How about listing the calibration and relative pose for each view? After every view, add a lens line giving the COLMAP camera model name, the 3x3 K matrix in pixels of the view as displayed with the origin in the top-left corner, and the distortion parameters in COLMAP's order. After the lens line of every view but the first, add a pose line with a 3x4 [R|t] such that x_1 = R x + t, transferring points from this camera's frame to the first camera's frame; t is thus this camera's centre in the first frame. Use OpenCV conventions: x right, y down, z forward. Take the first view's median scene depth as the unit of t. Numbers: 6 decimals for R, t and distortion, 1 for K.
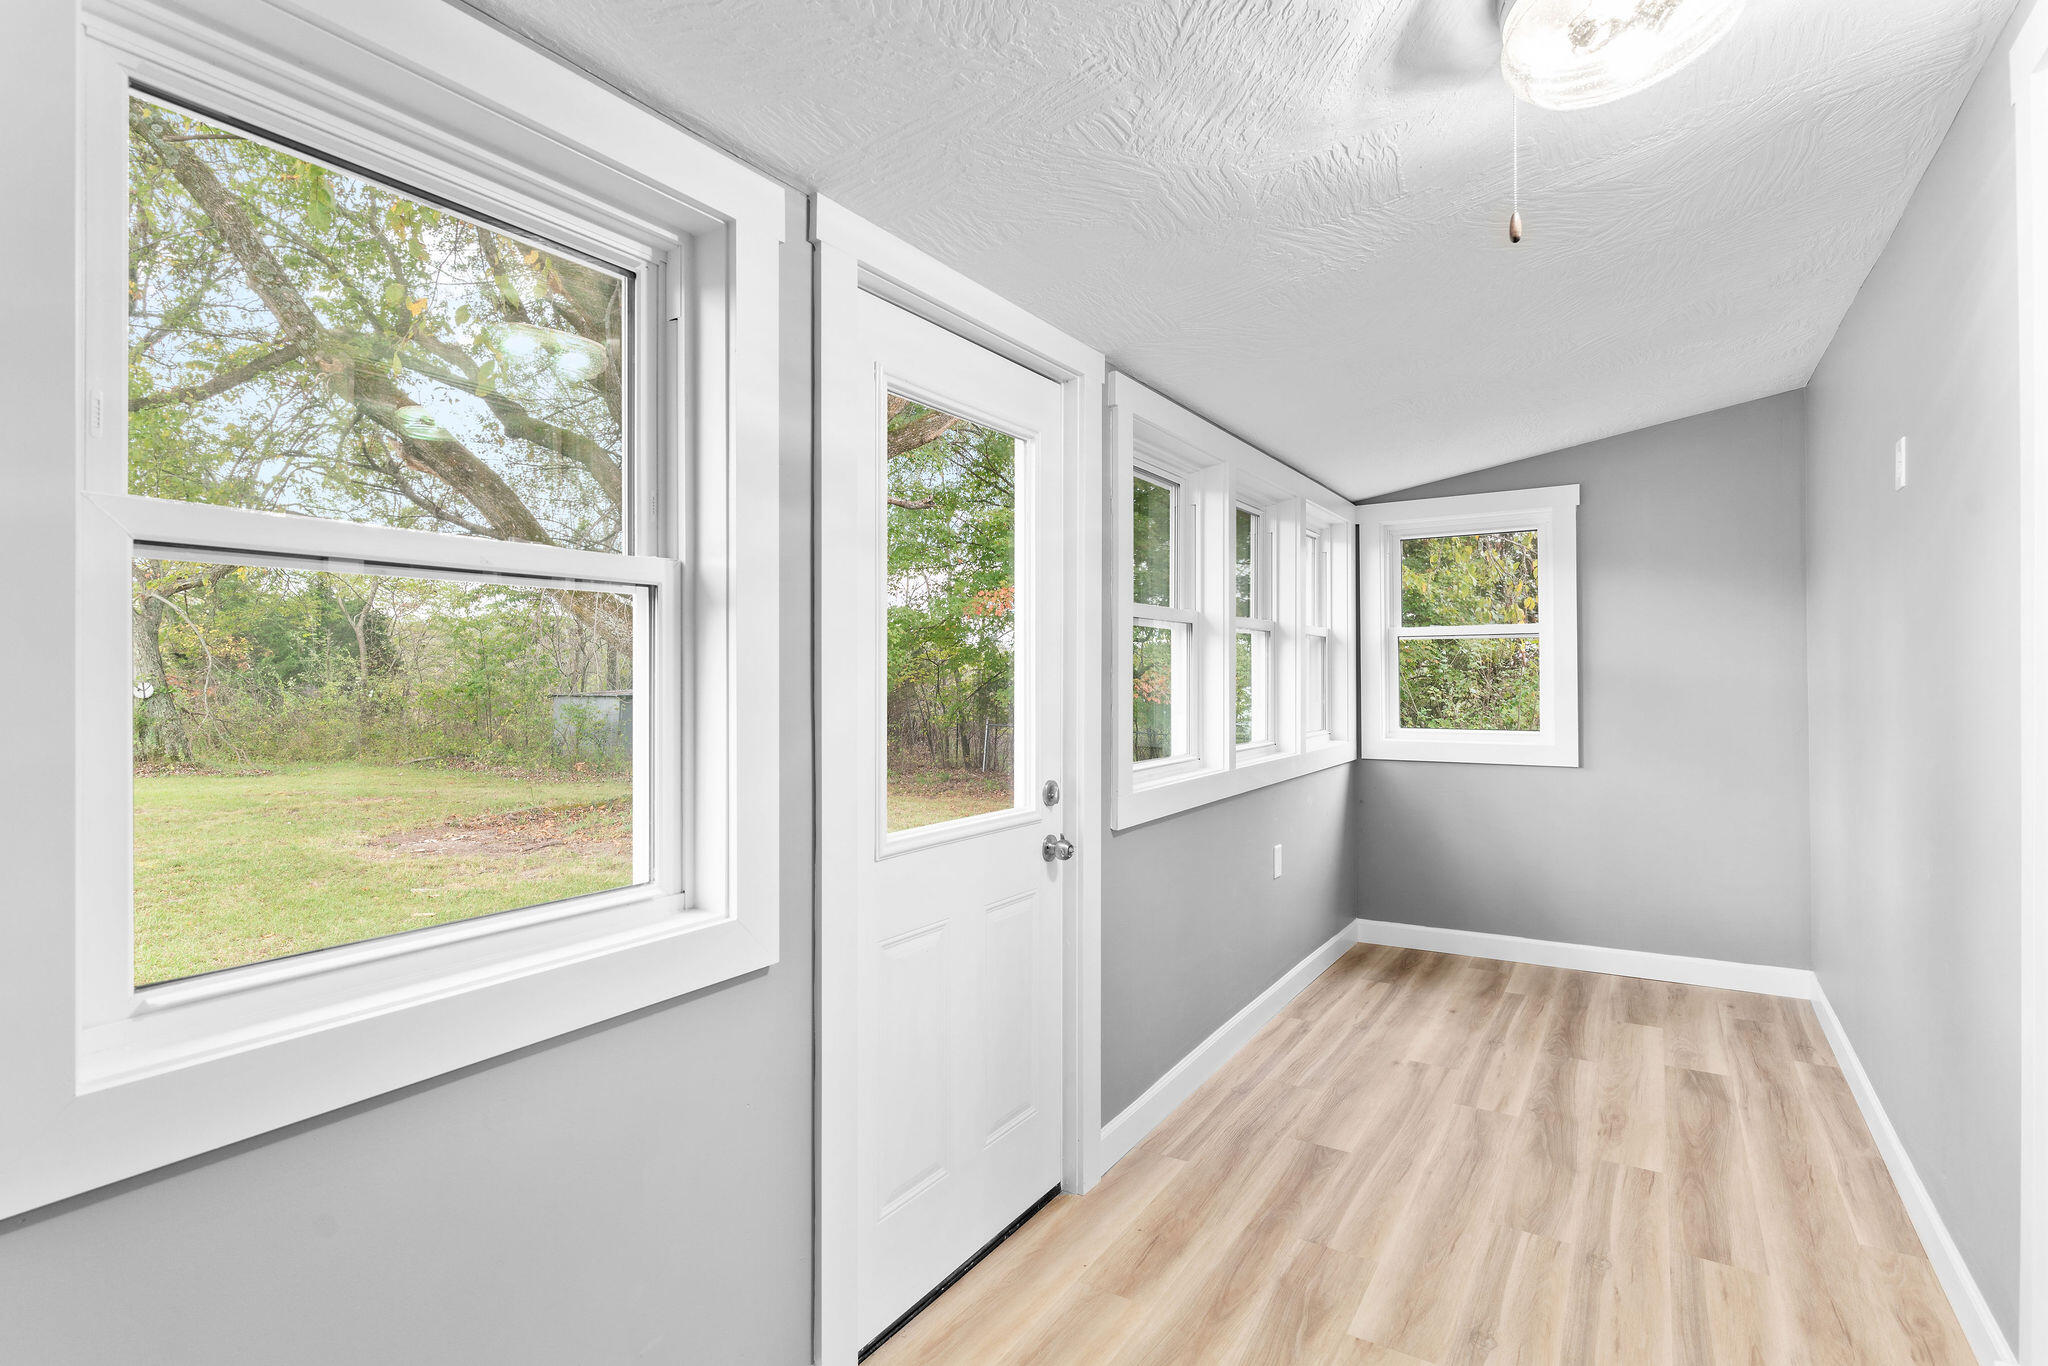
lens RADIAL K [[982.8, 0, 1023.6], [0, 982.8, 673.4], [0, 0, 1]] dist [0.000802, 0.000908]
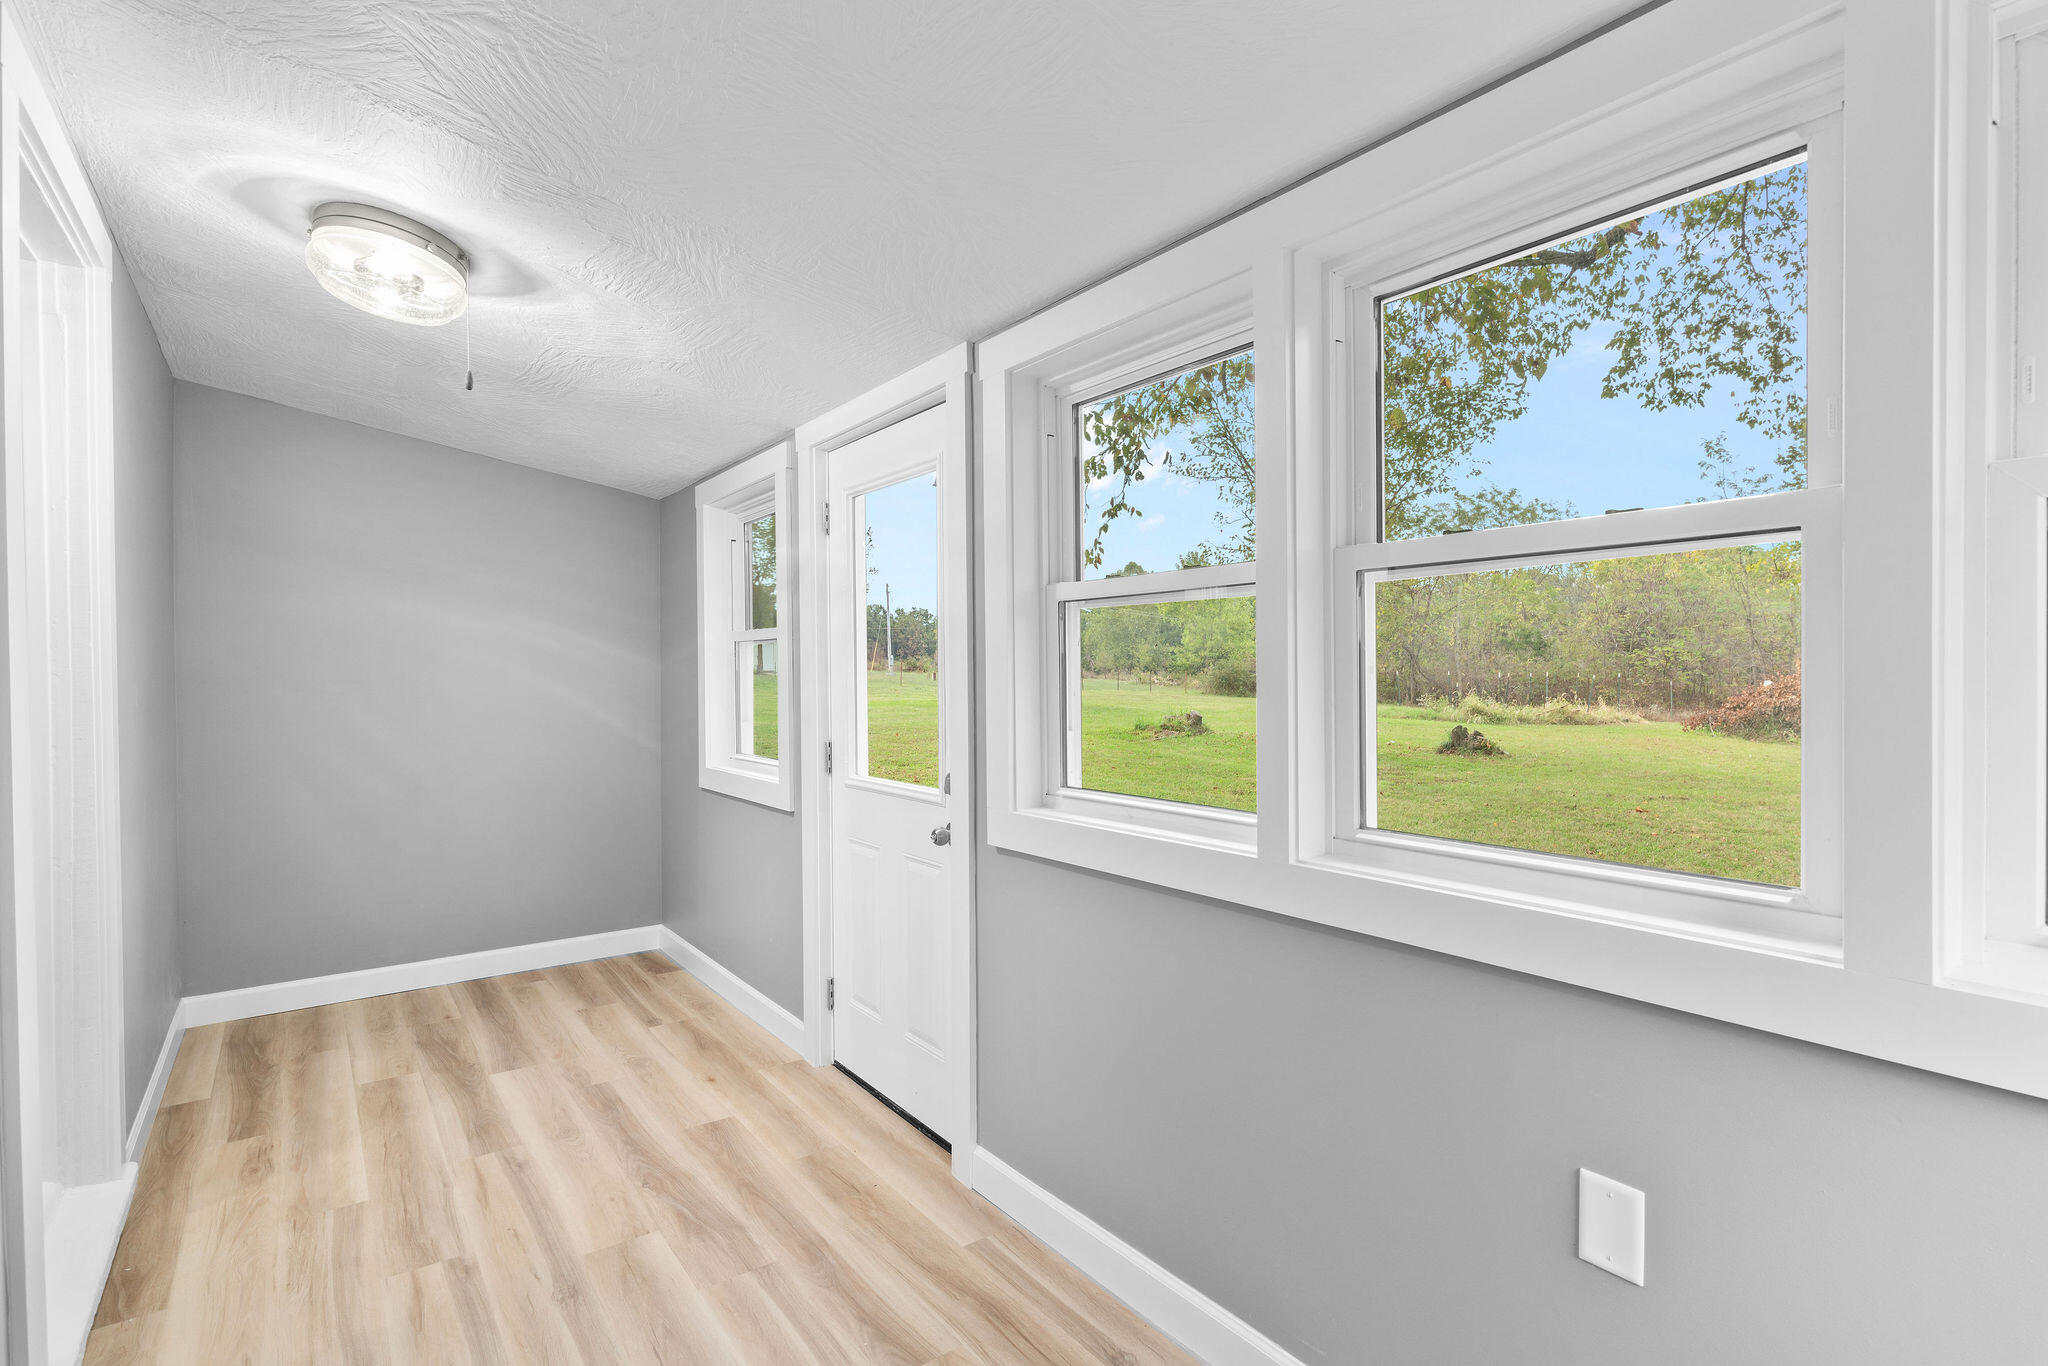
lens RADIAL K [[982.8, 0, 1023.8], [0, 982.8, 686.6], [0, 0, 1]] dist [0.000802, 0.000908]
pose [[-0.358780, 0.017770, -0.933253, 1.095850], [0.008903, 0.999838, 0.015615, -0.002113], [0.933380, -0.002707, -0.358880, 1.589617]]
